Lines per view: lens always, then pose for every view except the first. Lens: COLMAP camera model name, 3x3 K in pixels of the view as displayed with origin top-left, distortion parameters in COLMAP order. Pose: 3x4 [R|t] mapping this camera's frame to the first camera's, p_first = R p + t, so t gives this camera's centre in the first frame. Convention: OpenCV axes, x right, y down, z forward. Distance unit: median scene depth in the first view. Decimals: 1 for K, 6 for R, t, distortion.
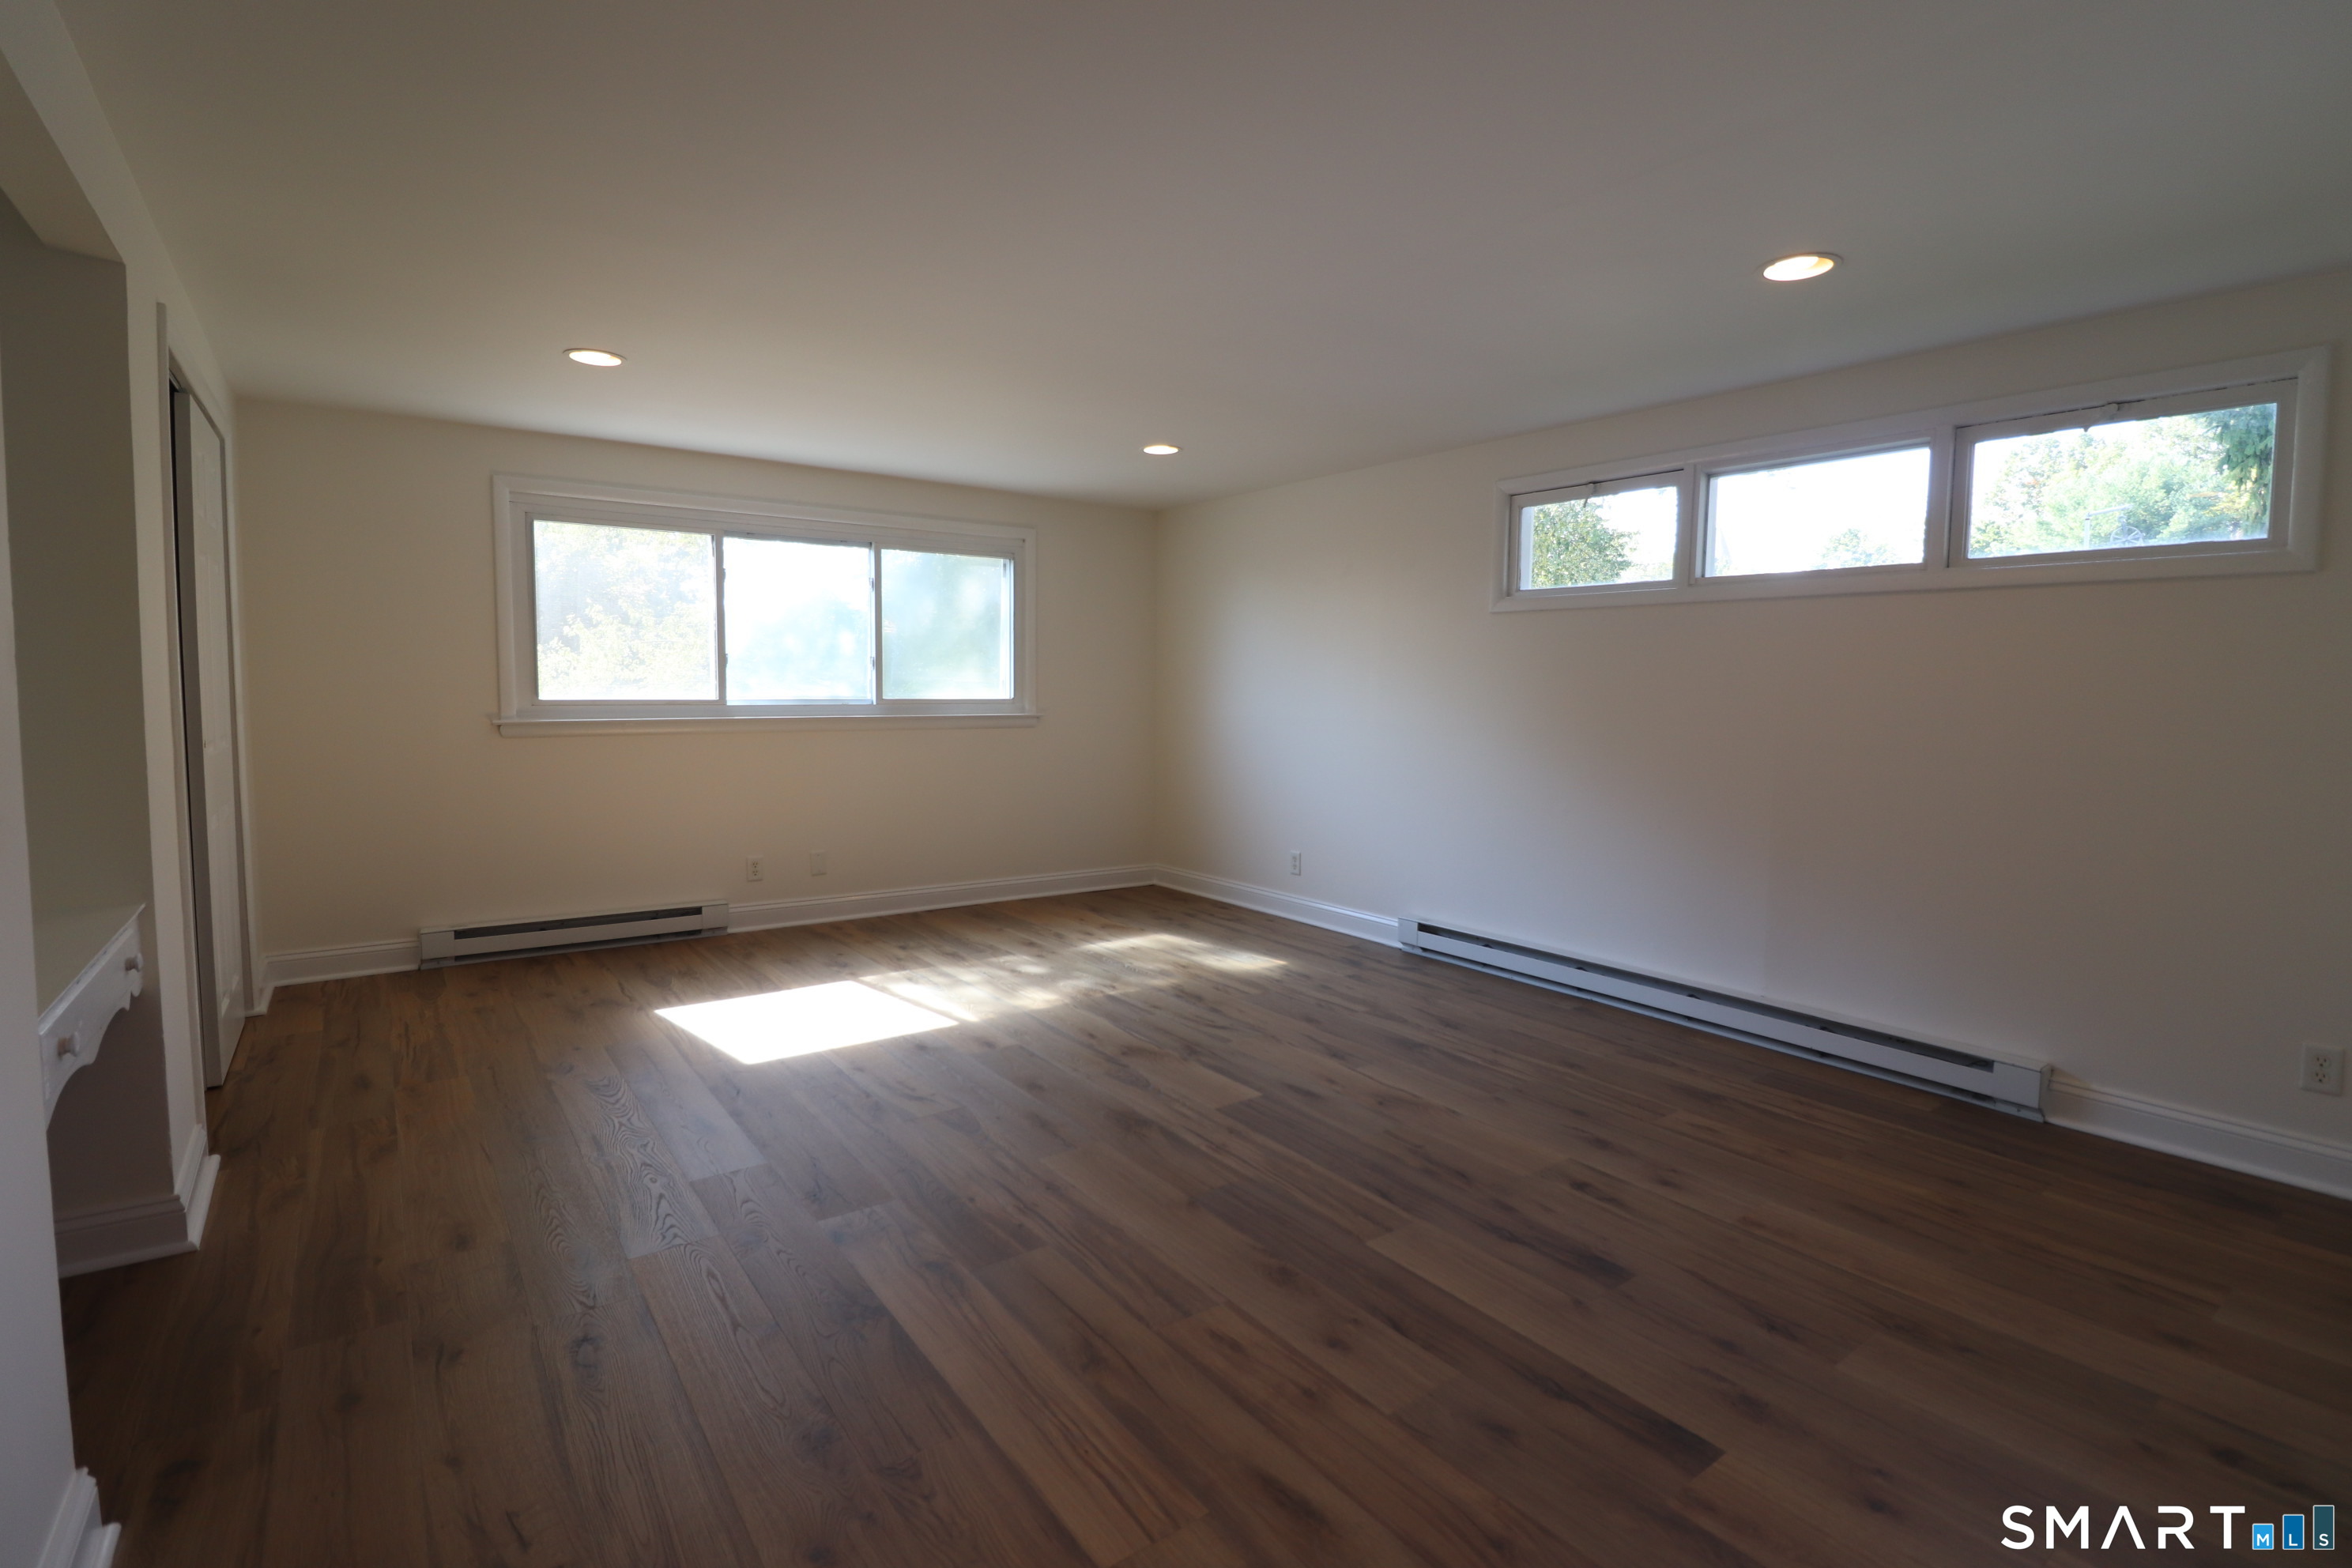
lens RADIAL K [[1096.8, 0, 1174.2], [0, 1096.8, 763.7], [0, 0, 1]] dist [0.002642, -0.015552]
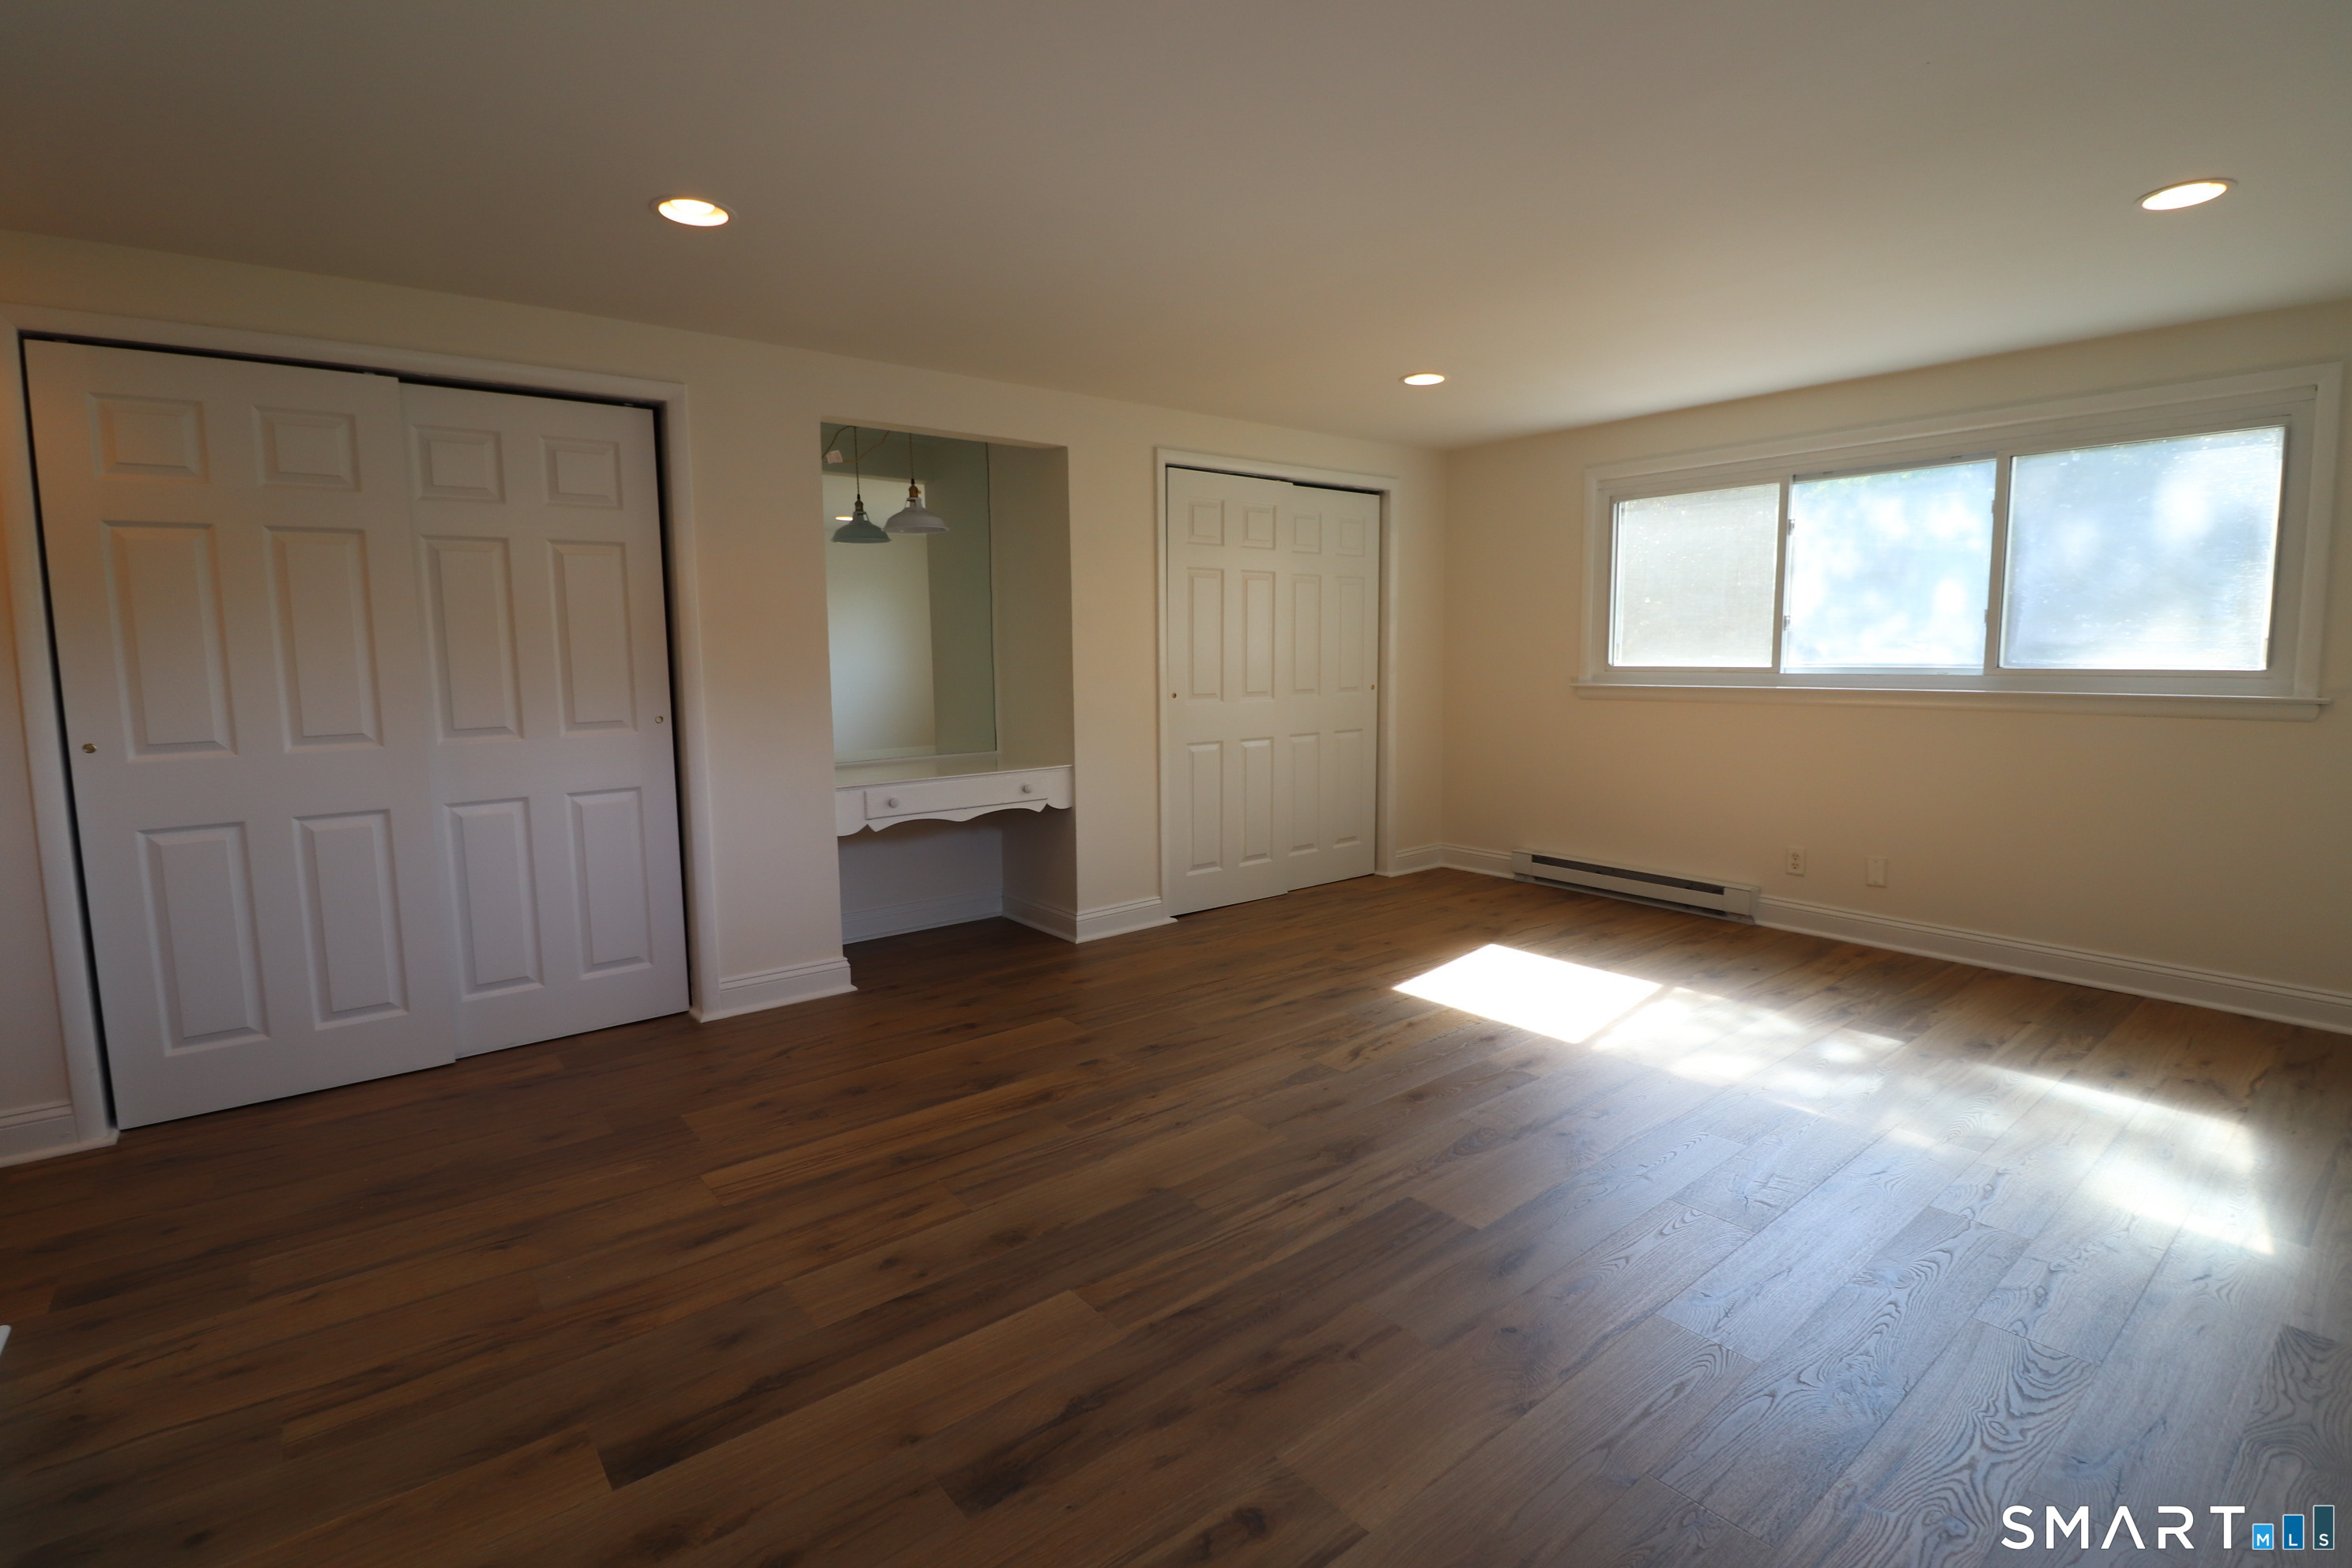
lens RADIAL K [[1096.8, 0, 1174.2], [0, 1096.8, 763.7], [0, 0, 1]] dist [0.002642, -0.015552]
pose [[0.040926, 0.093323, -0.994794, 0.677058], [-0.063437, 0.993863, 0.090625, -0.043267], [0.997146, 0.059398, 0.046595, 0.683167]]
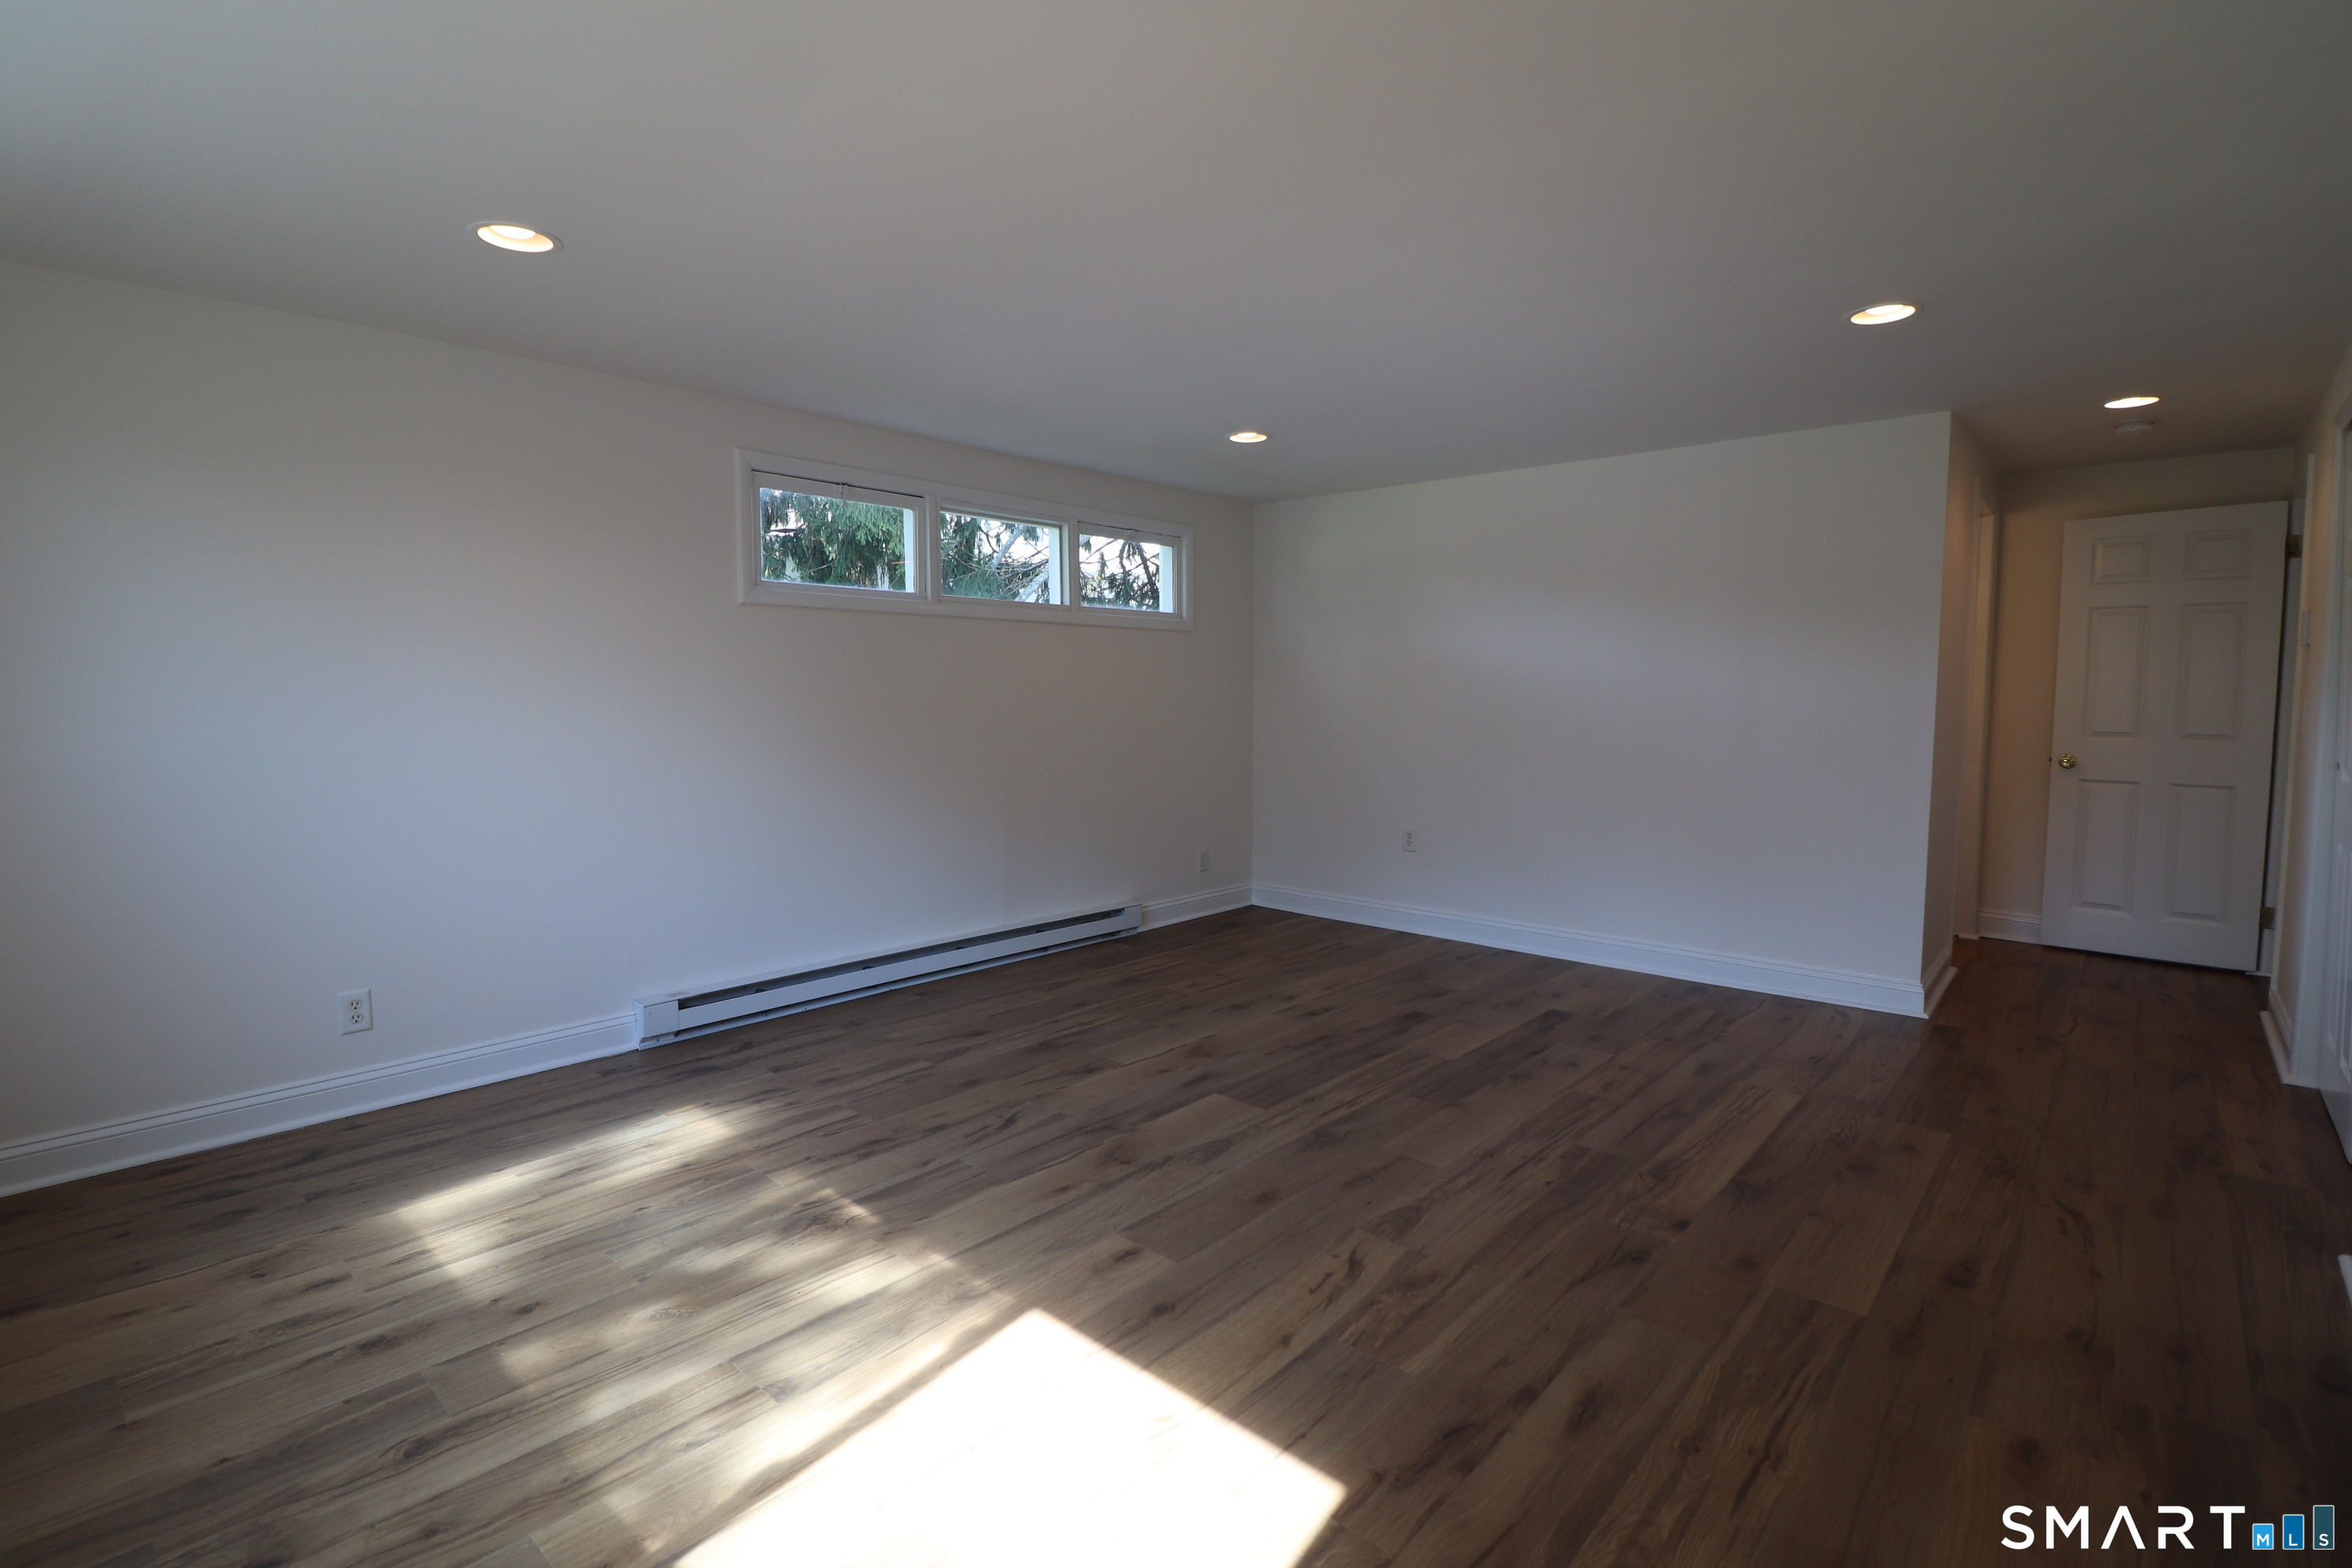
lens RADIAL K [[1096.8, 0, 1174.2], [0, 1096.8, 763.7], [0, 0, 1]] dist [0.002642, -0.015552]
pose [[-0.204465, -0.078240, 0.975742, -0.799218], [0.068963, 0.993172, 0.094089, -0.091612], [-0.976442, 0.086528, -0.197674, 1.099166]]
